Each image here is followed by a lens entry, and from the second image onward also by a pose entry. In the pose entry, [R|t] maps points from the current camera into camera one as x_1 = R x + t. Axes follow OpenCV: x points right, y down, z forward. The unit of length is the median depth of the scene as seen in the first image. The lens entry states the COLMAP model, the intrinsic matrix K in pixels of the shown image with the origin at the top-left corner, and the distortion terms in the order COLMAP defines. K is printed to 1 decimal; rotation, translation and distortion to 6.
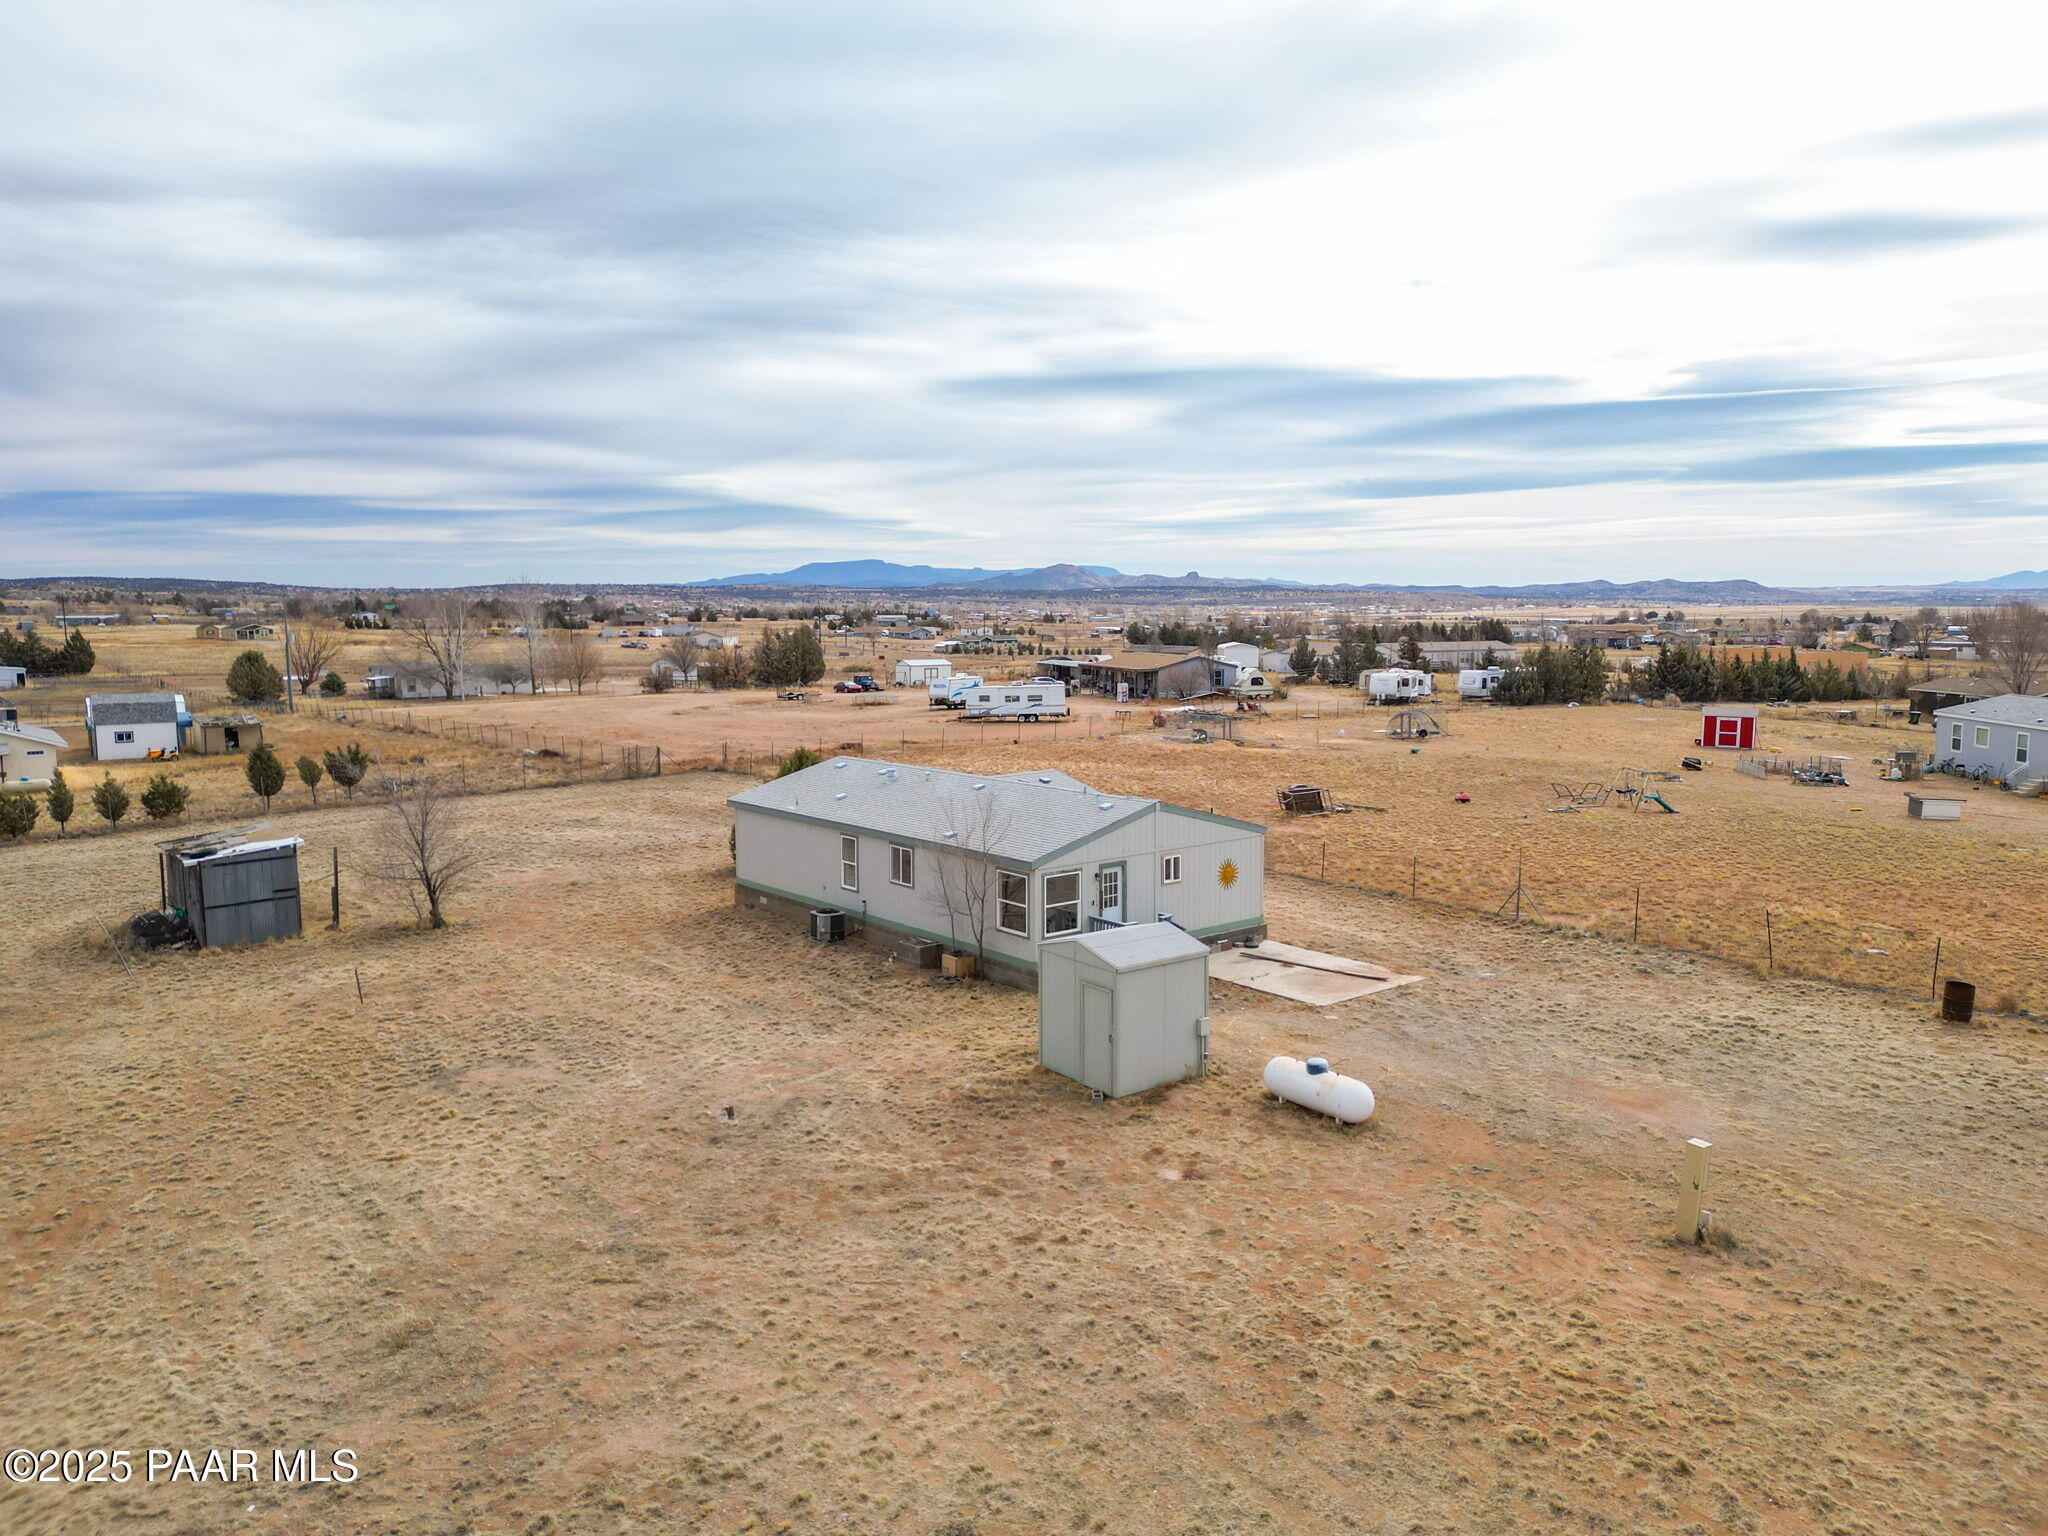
lens RADIAL K [[1460.8, 0, 1005.9], [0, 1460.8, 758.8], [0, 0, 1]] dist [0.042039, -0.021915]
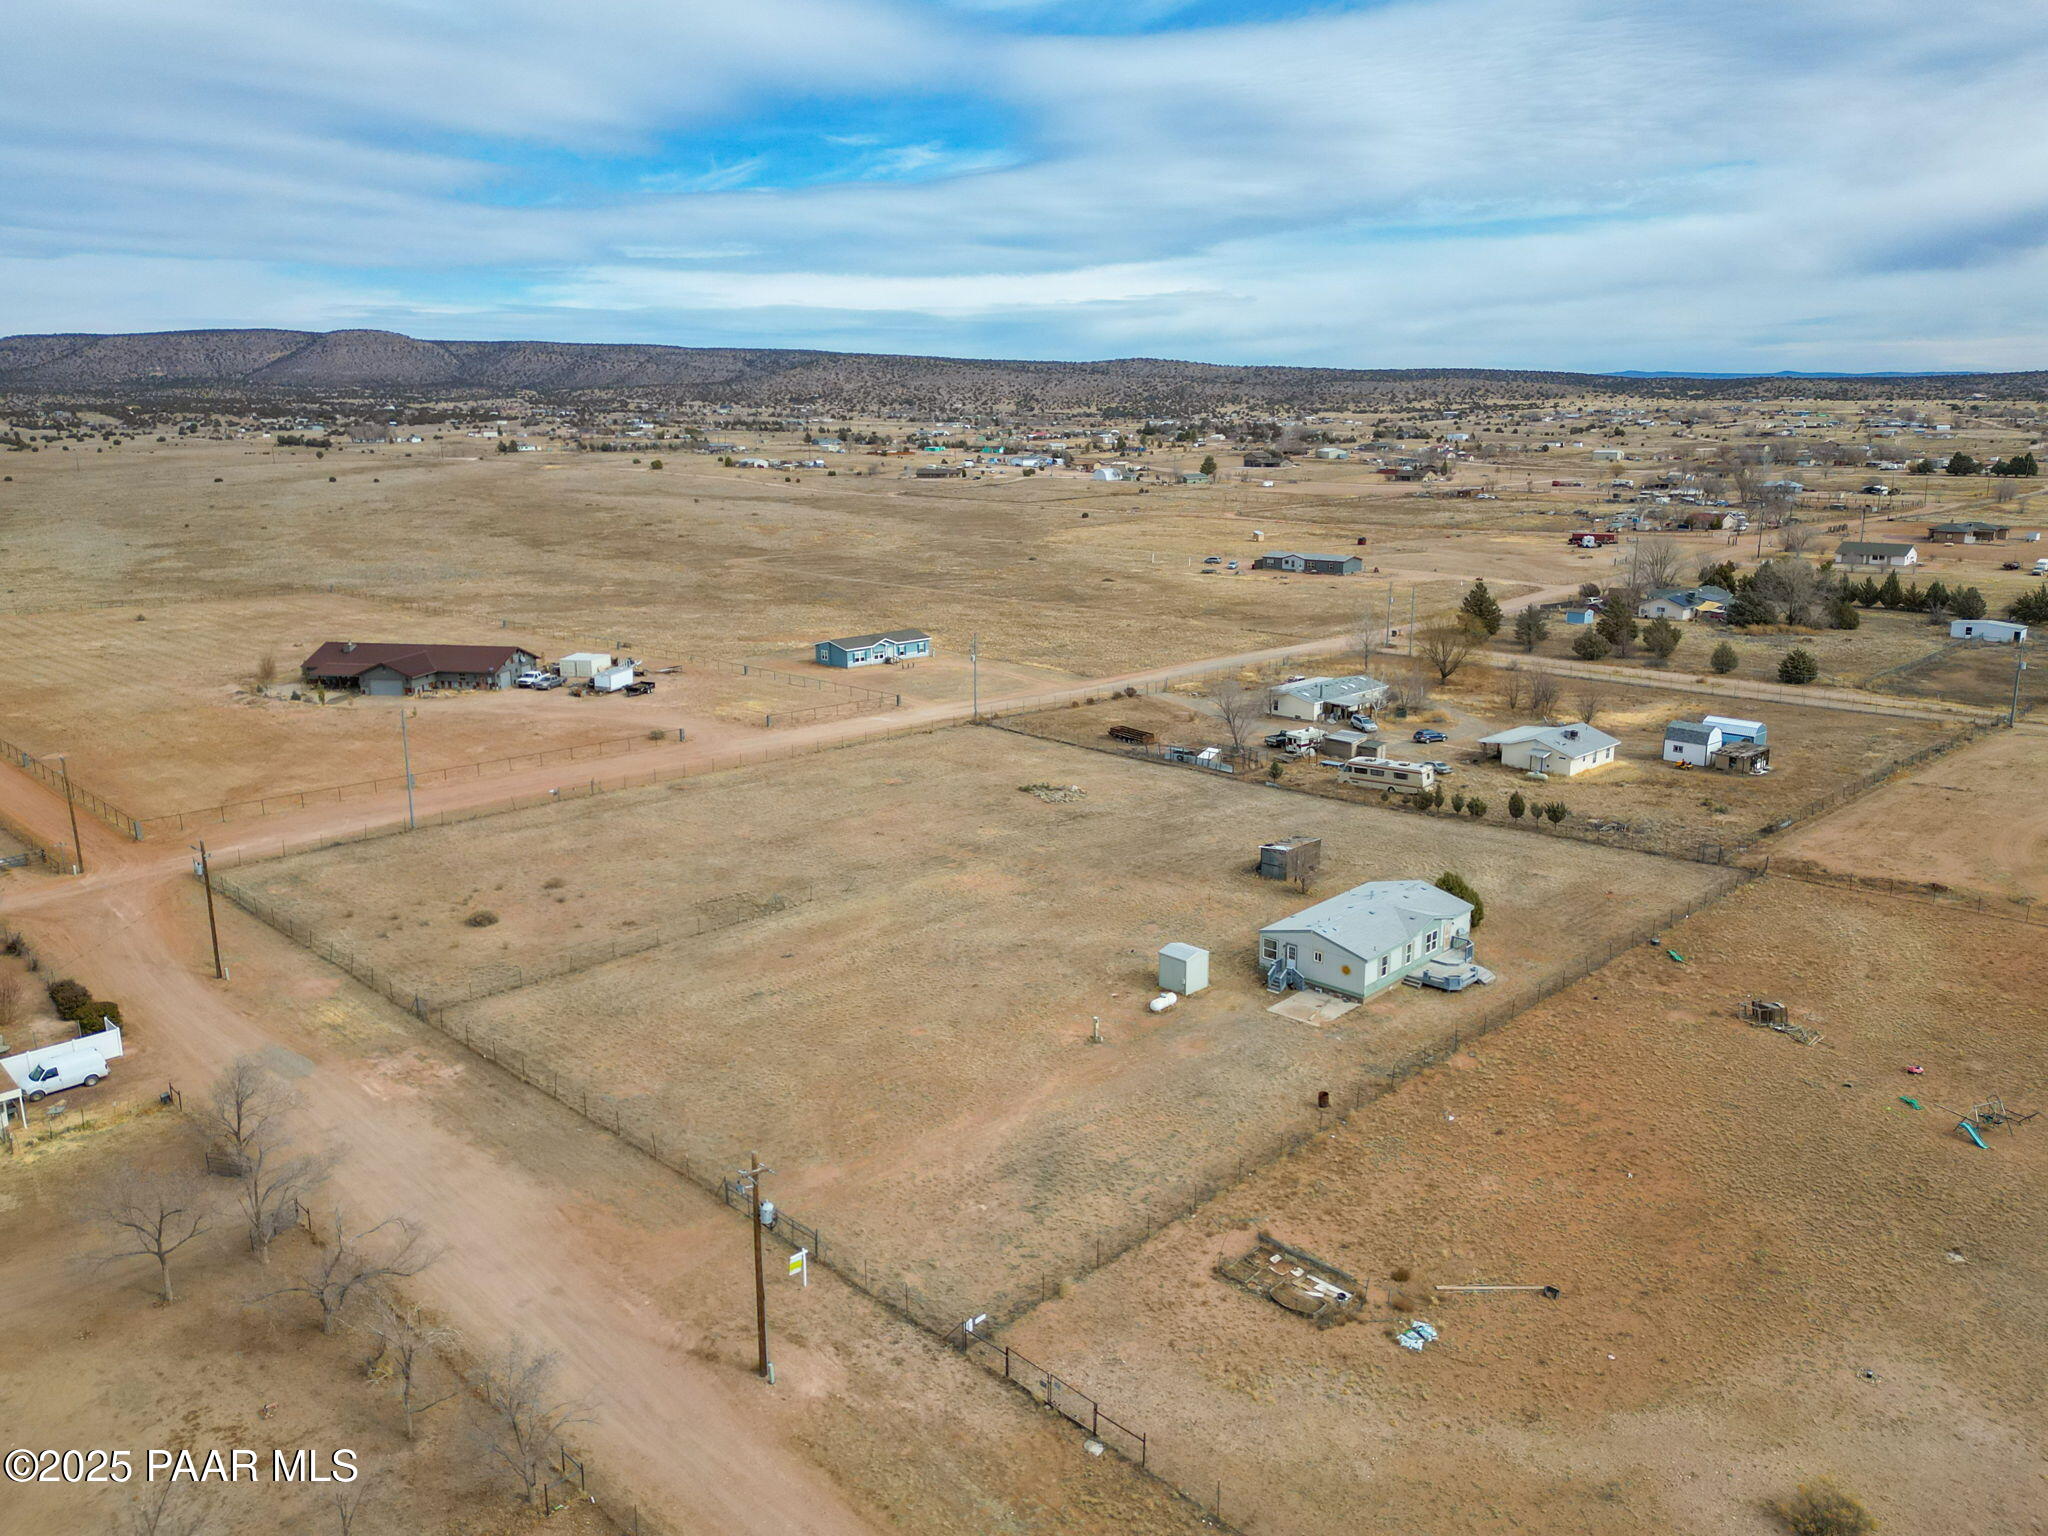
lens RADIAL K [[1514.5, 0, 1029.1], [0, 1514.5, 767.7], [0, 0, 1]] dist [0.019525, -0.010654]
pose [[0.134577, 0.232072, -0.963344, 2.380264], [-0.100167, 0.970394, 0.219777, -0.737111], [0.985827, 0.066918, 0.153839, 0.037561]]
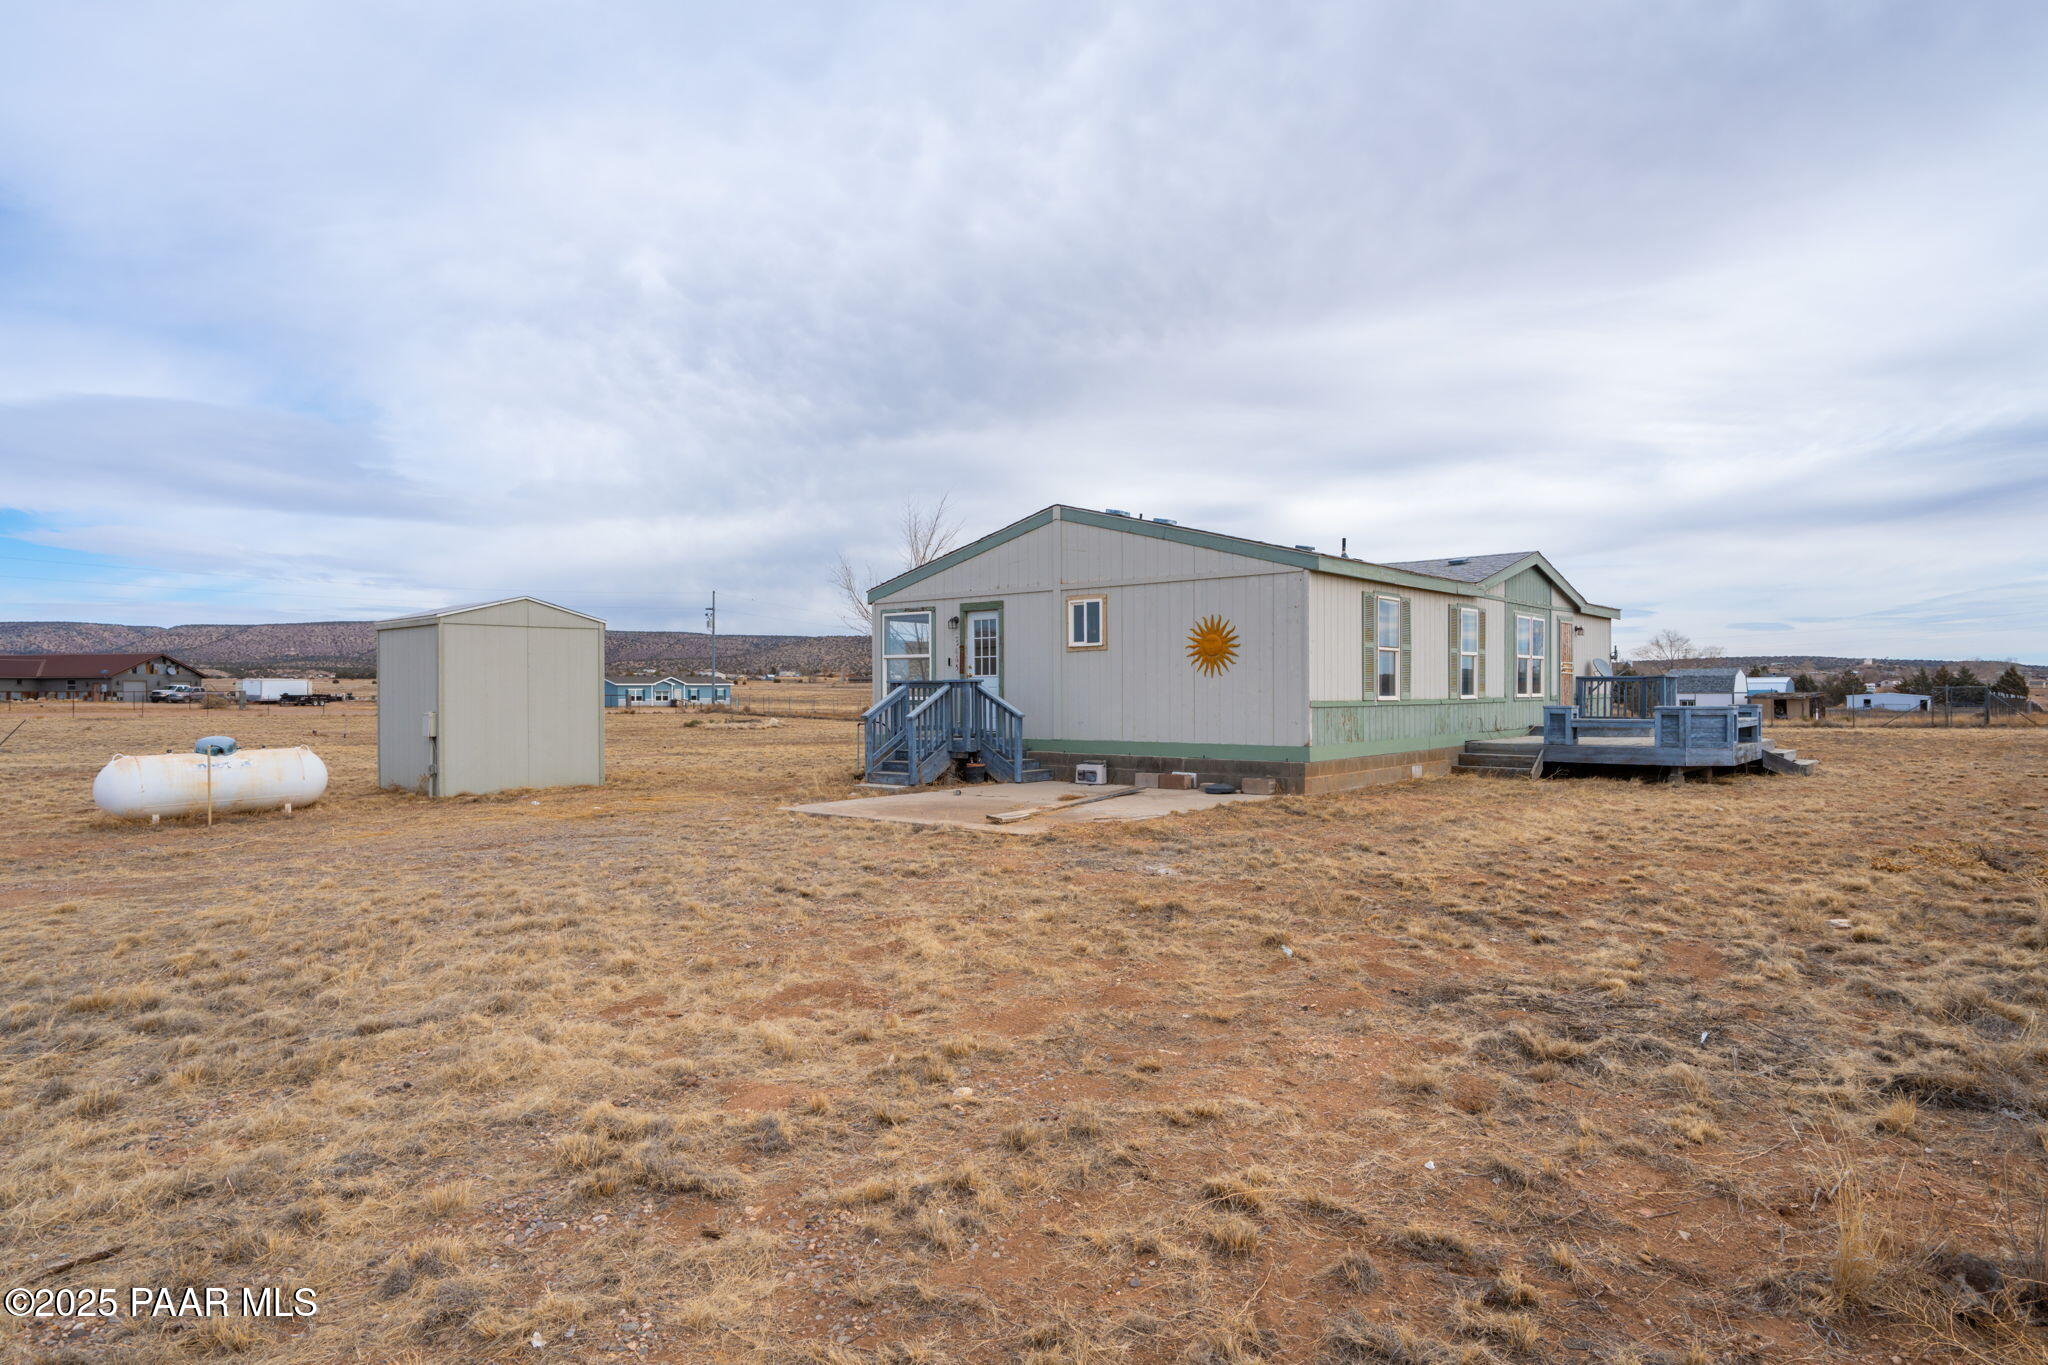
lens RADIAL K [[1152.8, 0, 1017.4], [0, 1152.8, 695.3], [0, 0, 1]] dist [0.002085, 0.004824]
pose [[0.168829, 0.003393, -0.985640, 0.507742], [-0.098111, 0.995086, -0.013380, 0.102938], [0.980750, 0.098961, 0.168332, 0.824329]]
